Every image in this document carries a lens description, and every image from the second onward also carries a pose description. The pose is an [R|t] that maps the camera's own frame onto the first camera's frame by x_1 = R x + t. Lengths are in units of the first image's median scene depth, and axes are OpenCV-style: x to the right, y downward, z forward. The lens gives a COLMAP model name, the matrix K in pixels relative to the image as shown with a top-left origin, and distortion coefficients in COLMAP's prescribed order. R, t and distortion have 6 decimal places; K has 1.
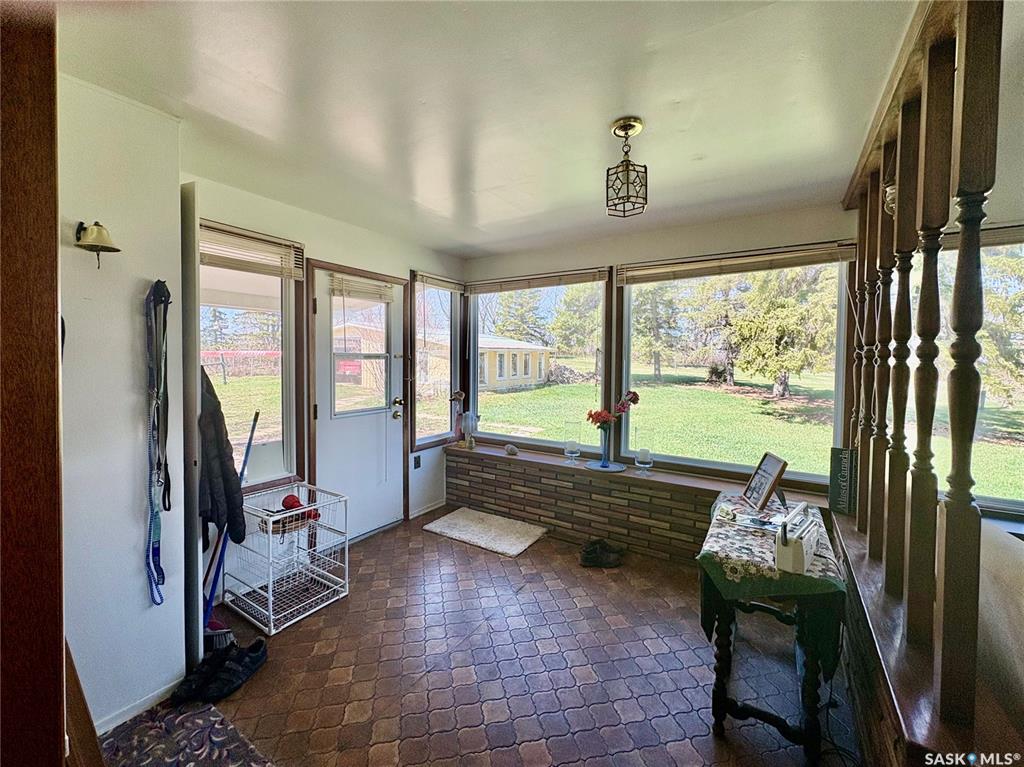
lens RADIAL K [[415.4, 0, 509.5], [0, 415.4, 372.9], [0, 0, 1]] dist [0.000784, 0.000930]
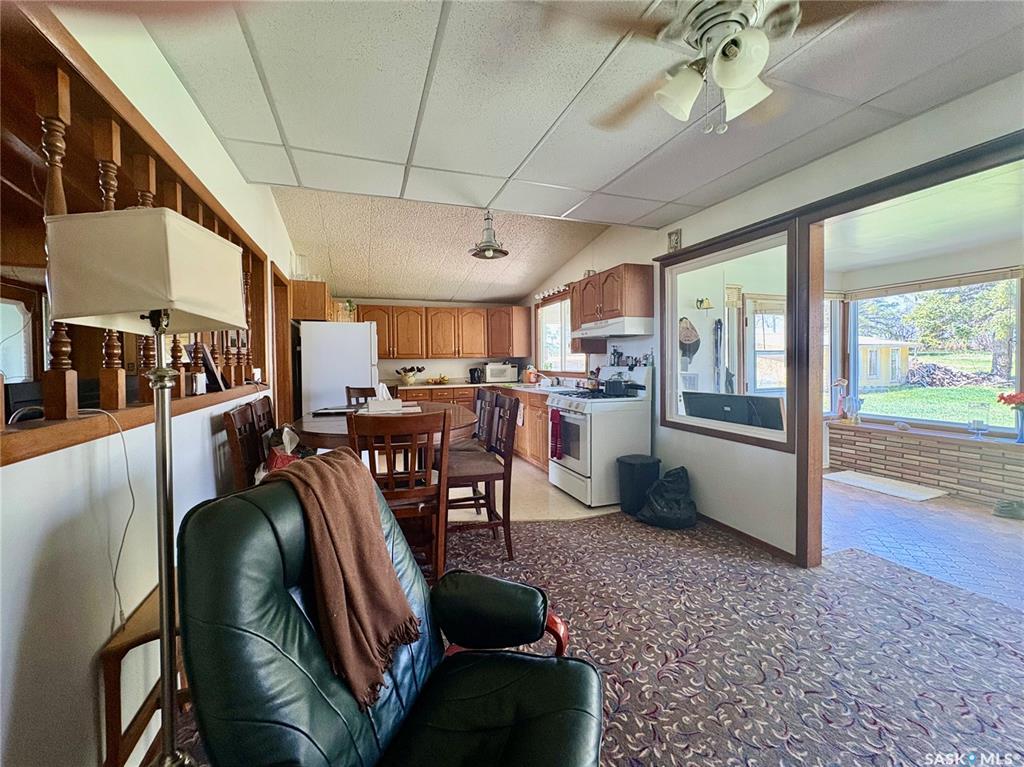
lens RADIAL K [[415.4, 0, 515.2], [0, 415.4, 370.5], [0, 0, 1]] dist [0.000784, 0.000930]
pose [[0.799426, -0.003114, -0.600756, -0.169911], [-0.004159, 0.999934, -0.010717, 0.039392], [0.600750, 0.011066, 0.799360, -0.655725]]
